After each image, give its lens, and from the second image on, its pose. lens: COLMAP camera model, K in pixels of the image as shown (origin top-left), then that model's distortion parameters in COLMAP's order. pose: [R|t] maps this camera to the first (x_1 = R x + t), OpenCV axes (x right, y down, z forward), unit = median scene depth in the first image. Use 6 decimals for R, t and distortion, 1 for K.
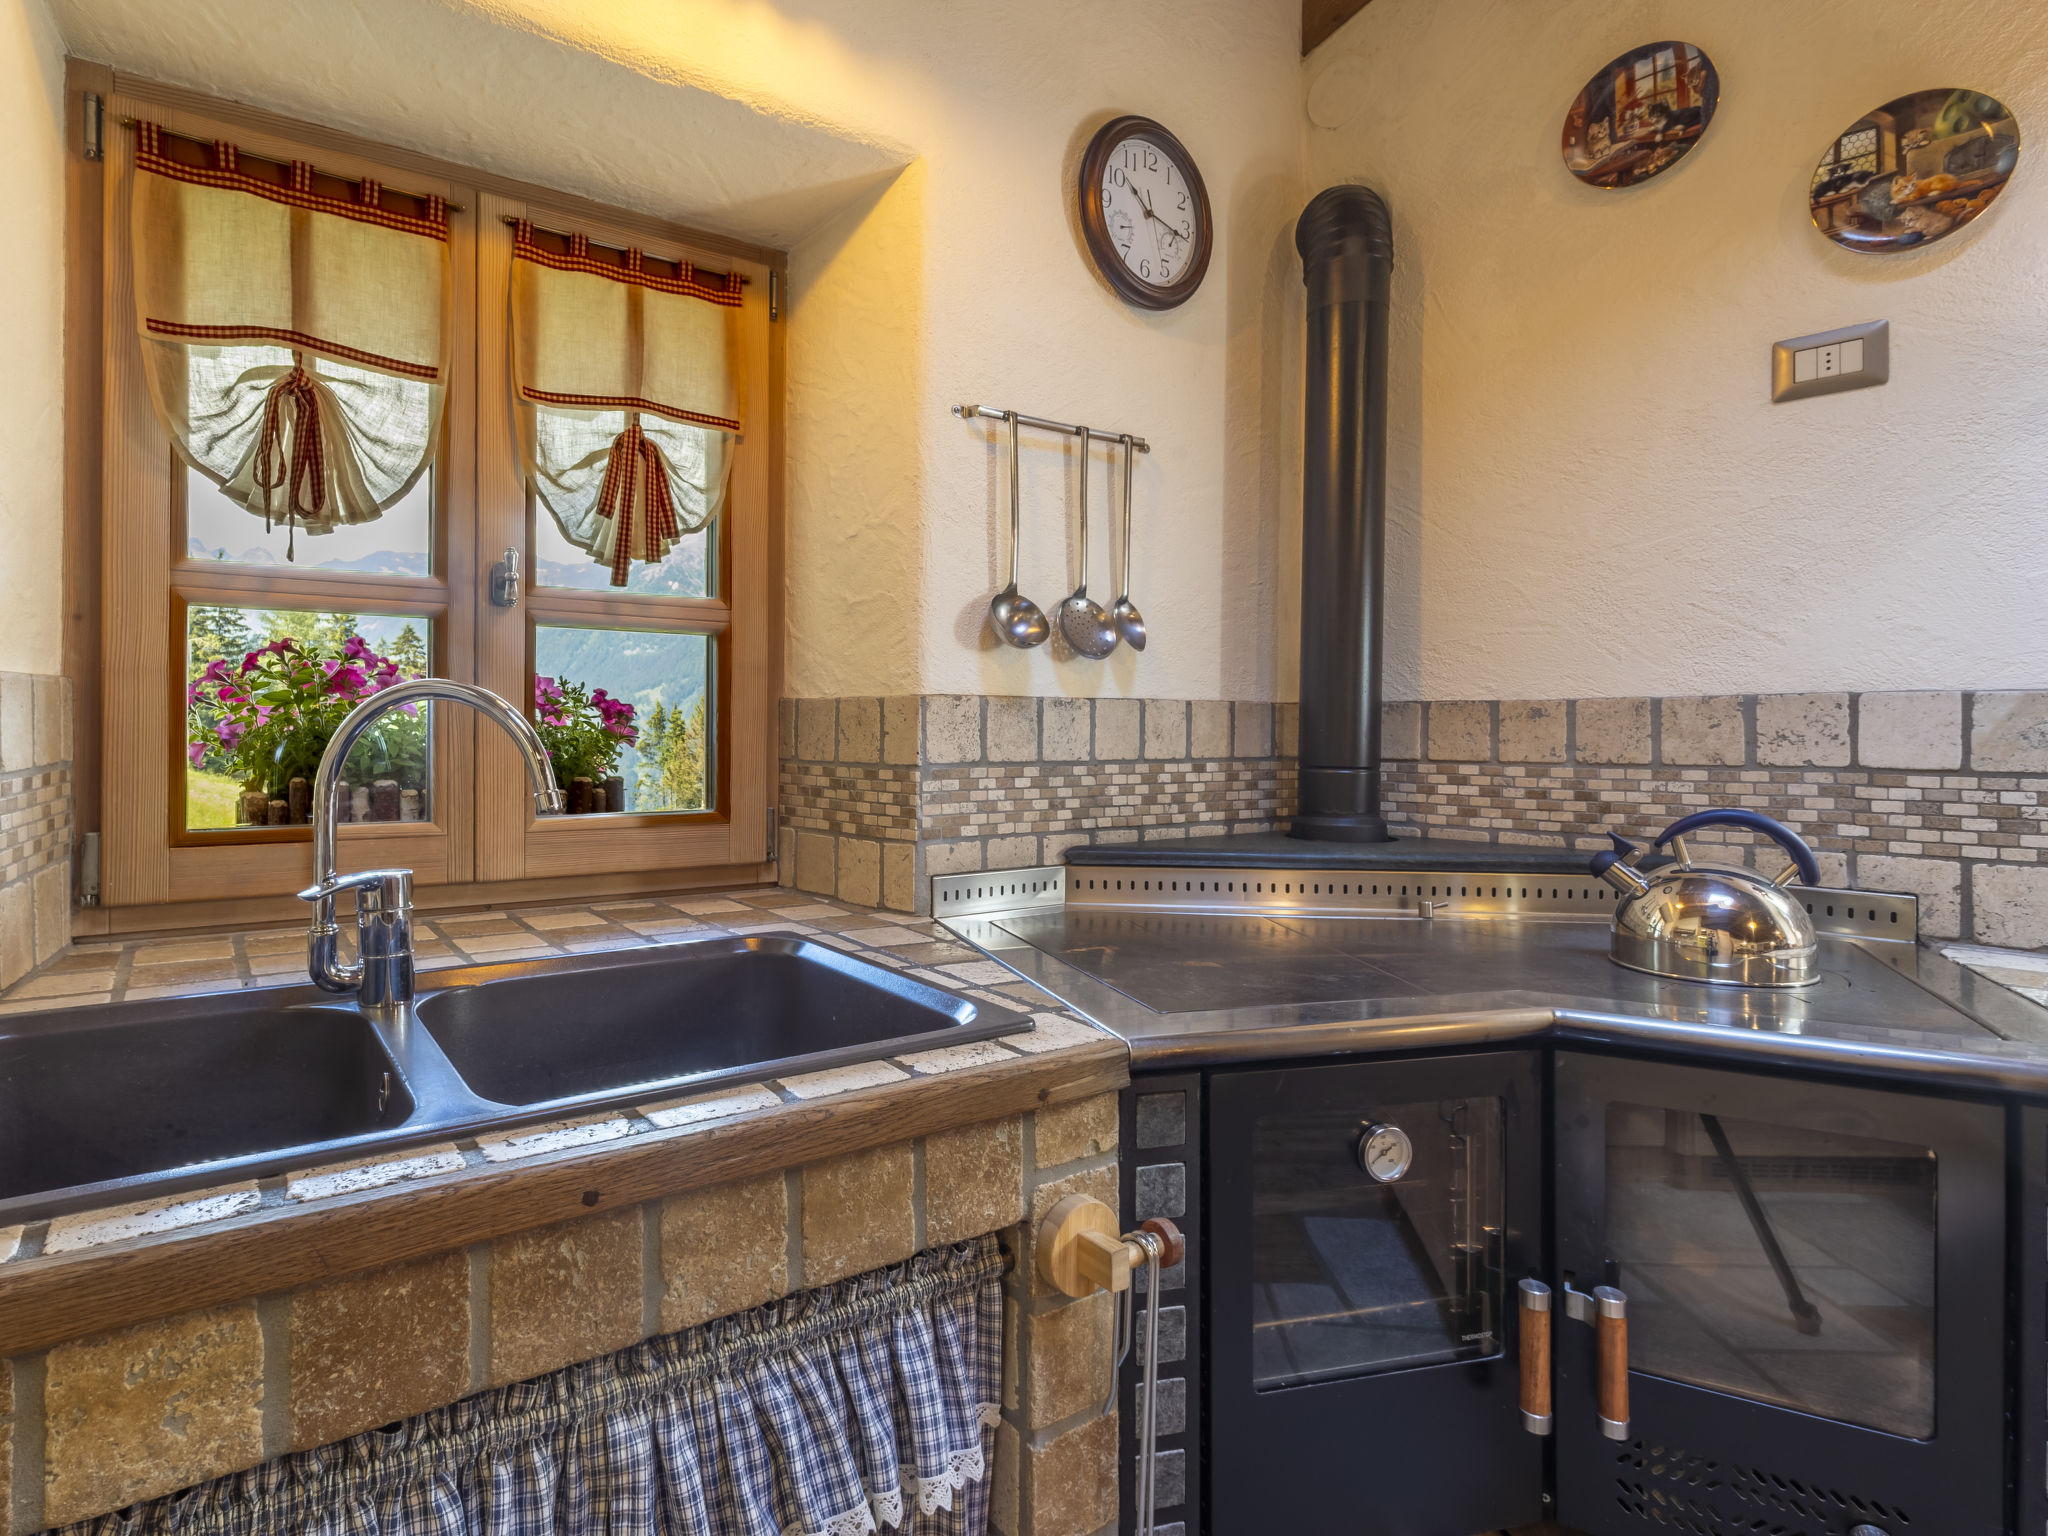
lens RADIAL K [[1065.6, 0, 899.1], [0, 1065.6, 733.2], [0, 0, 1]] dist [0.000159, -0.000117]
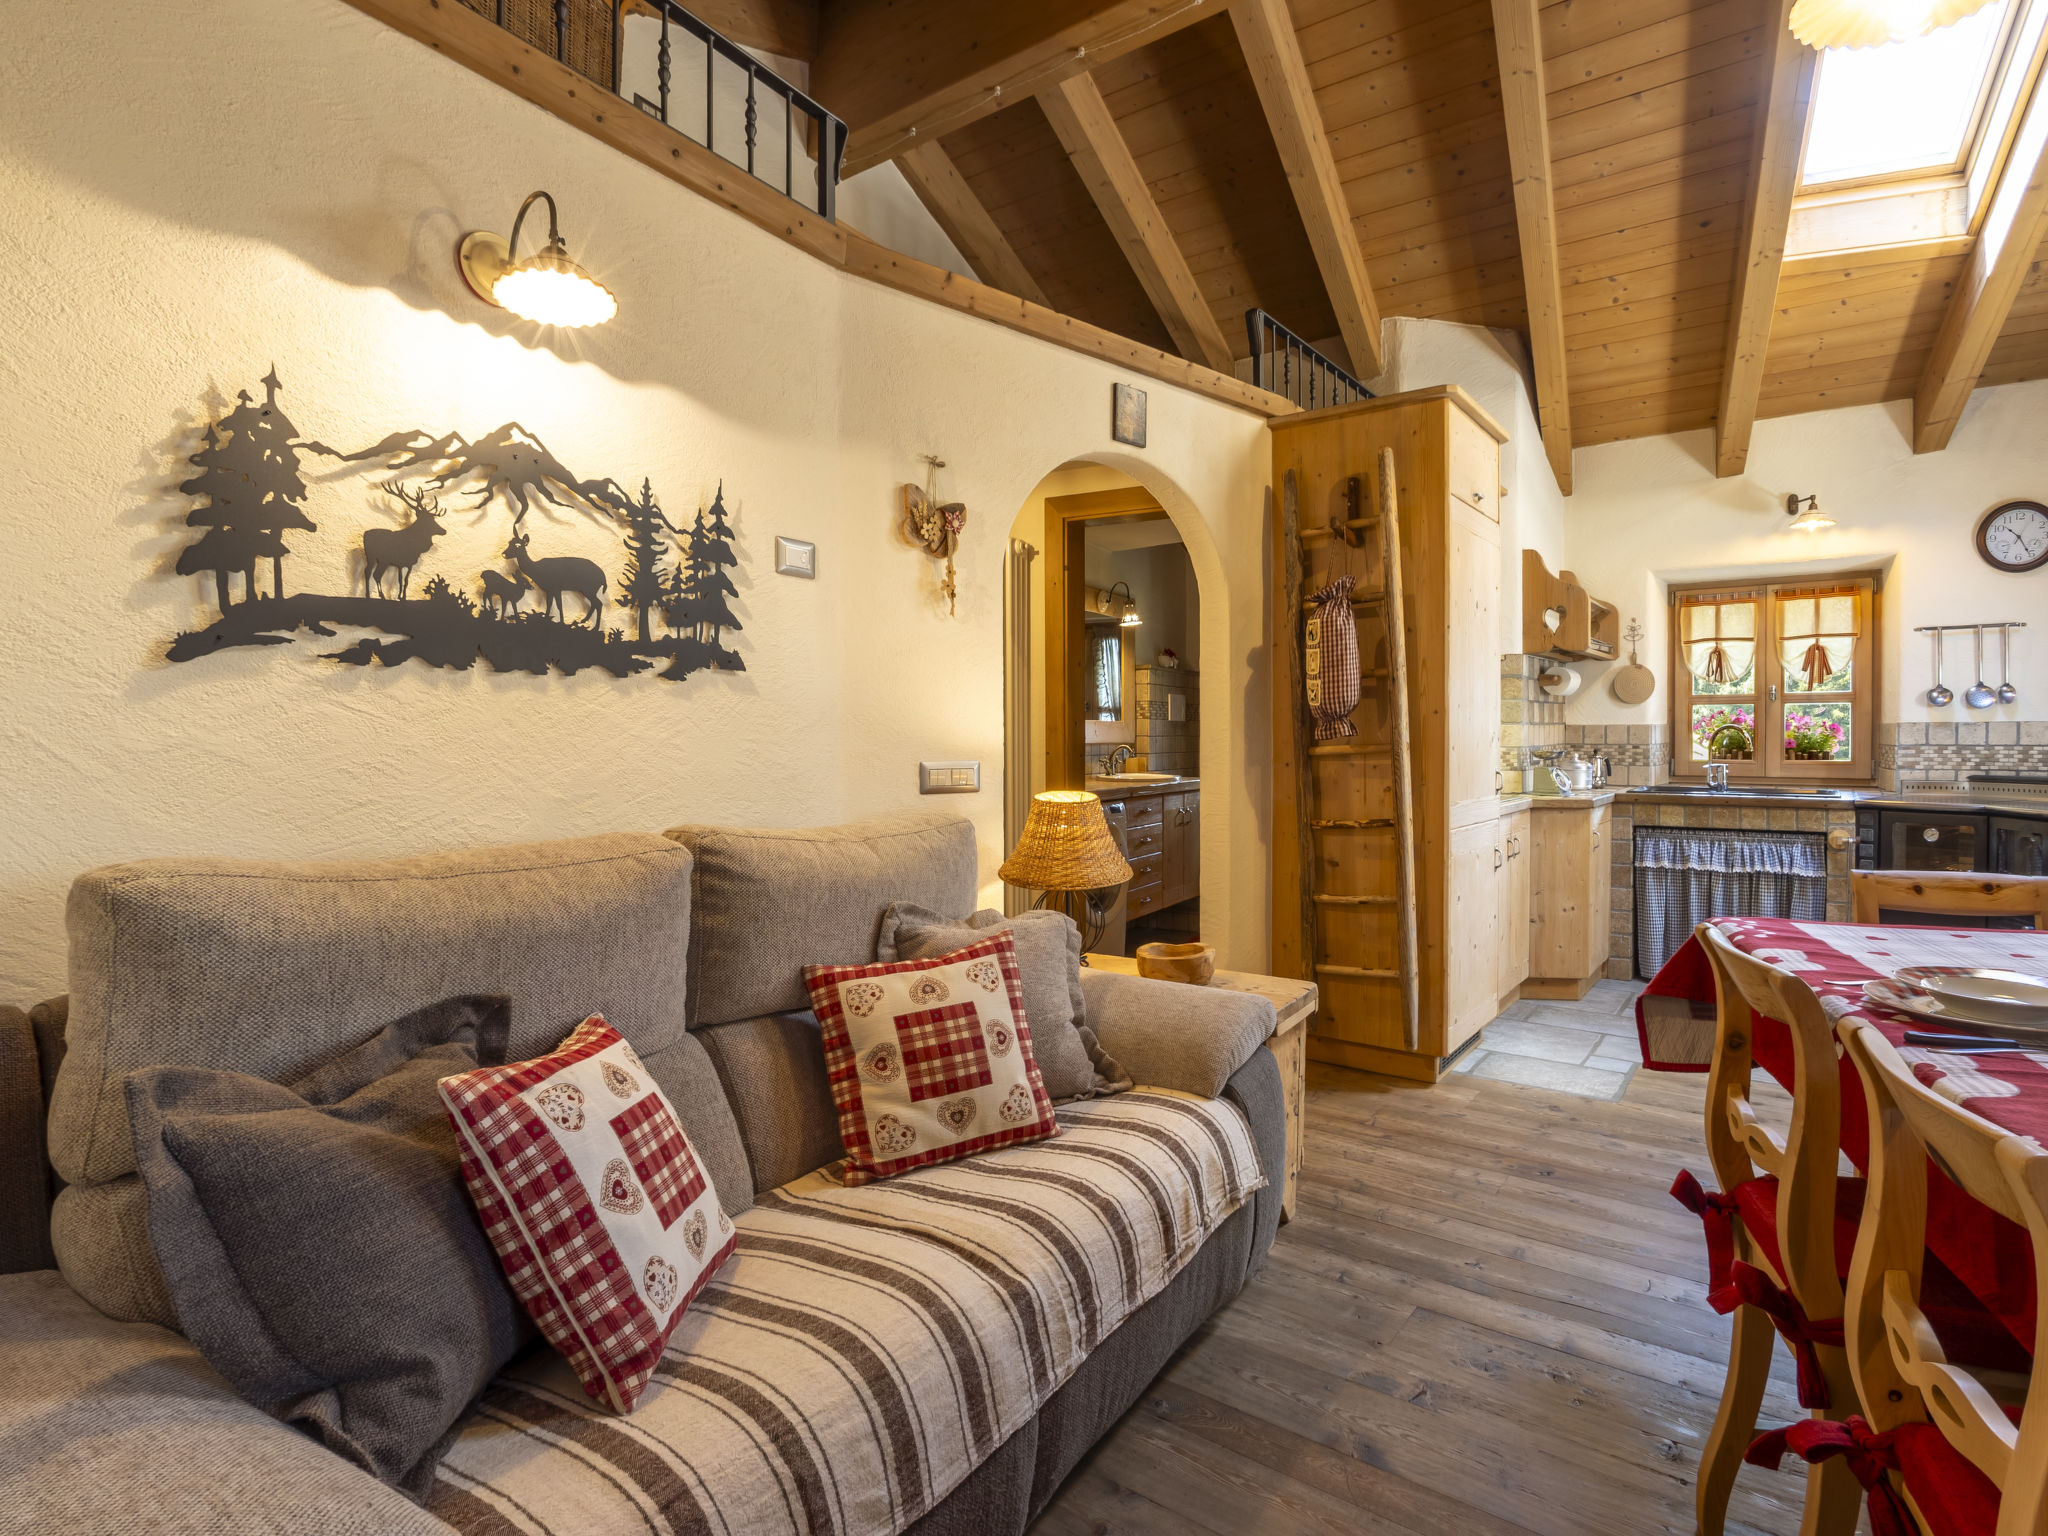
lens RADIAL K [[1030.8, 0, 1149.9], [0, 1030.8, 761.6], [0, 0, 1]] dist [-0.033344, -0.000154]
pose [[0.401758, 0.018405, -0.915561, 1.746734], [0.005055, 0.999738, 0.022316, 0.000433], [0.915732, -0.013594, 0.401559, -2.085128]]
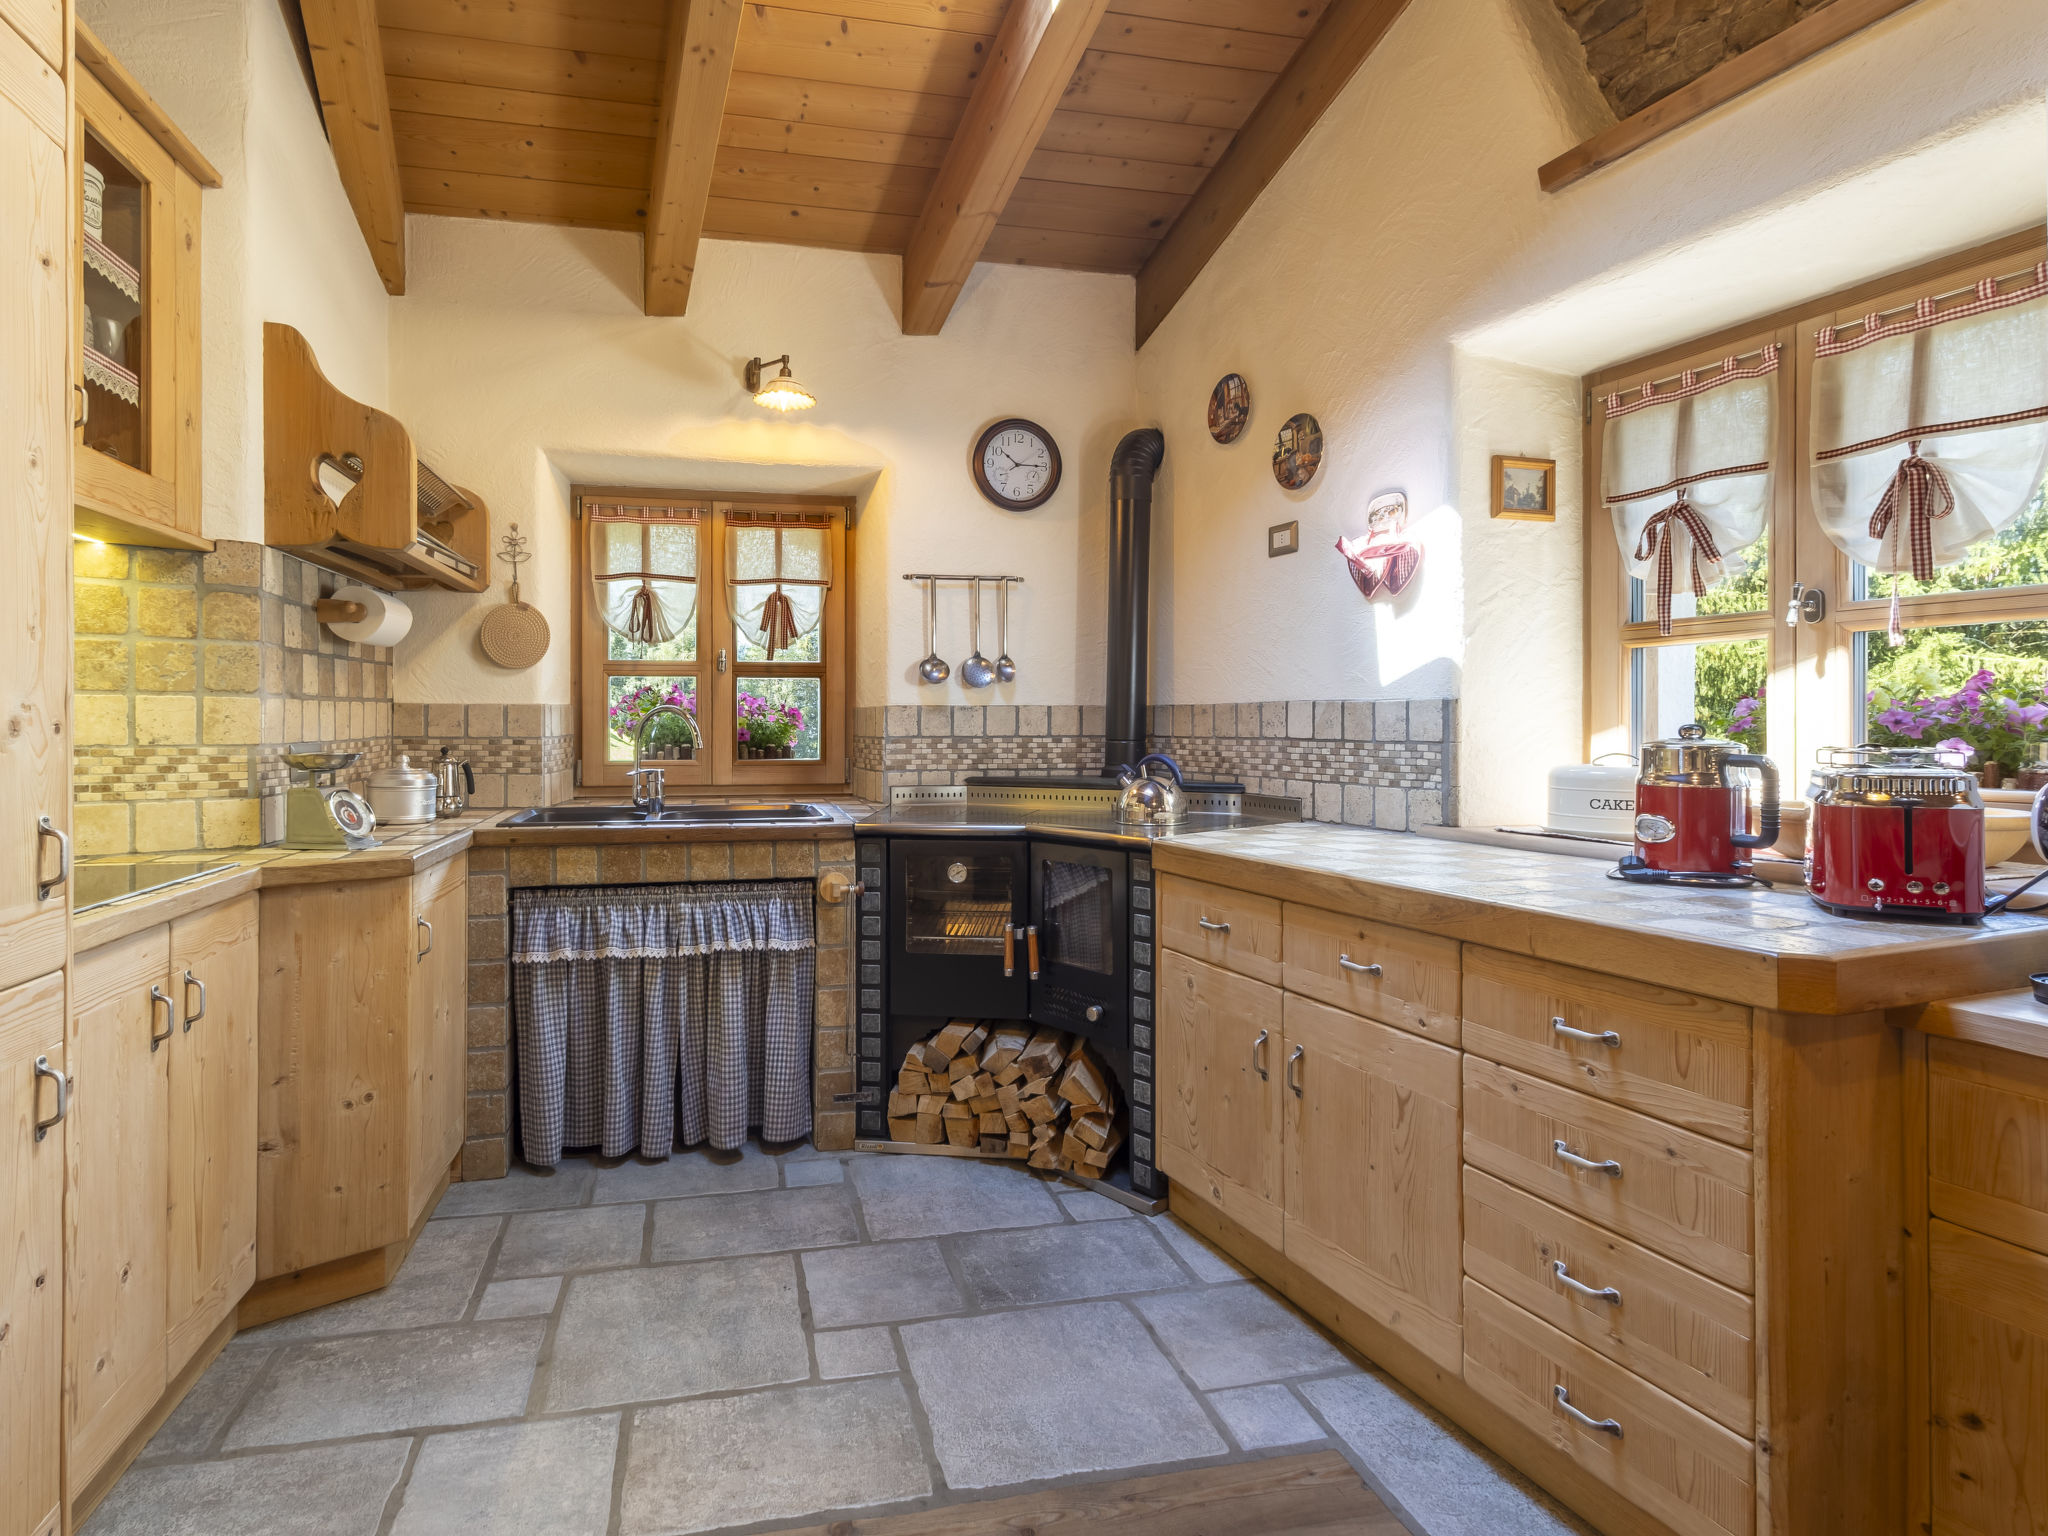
lens RADIAL K [[1155.8, 0, 1004.2], [0, 1155.8, 724.8], [0, 0, 1]] dist [0.000920, -0.000442]
pose [[0.943504, -0.003524, -0.331341, 0.990460], [0.003318, 0.999994, -0.001186, 0.007012], [0.331343, 0.000020, 0.943510, -1.137406]]
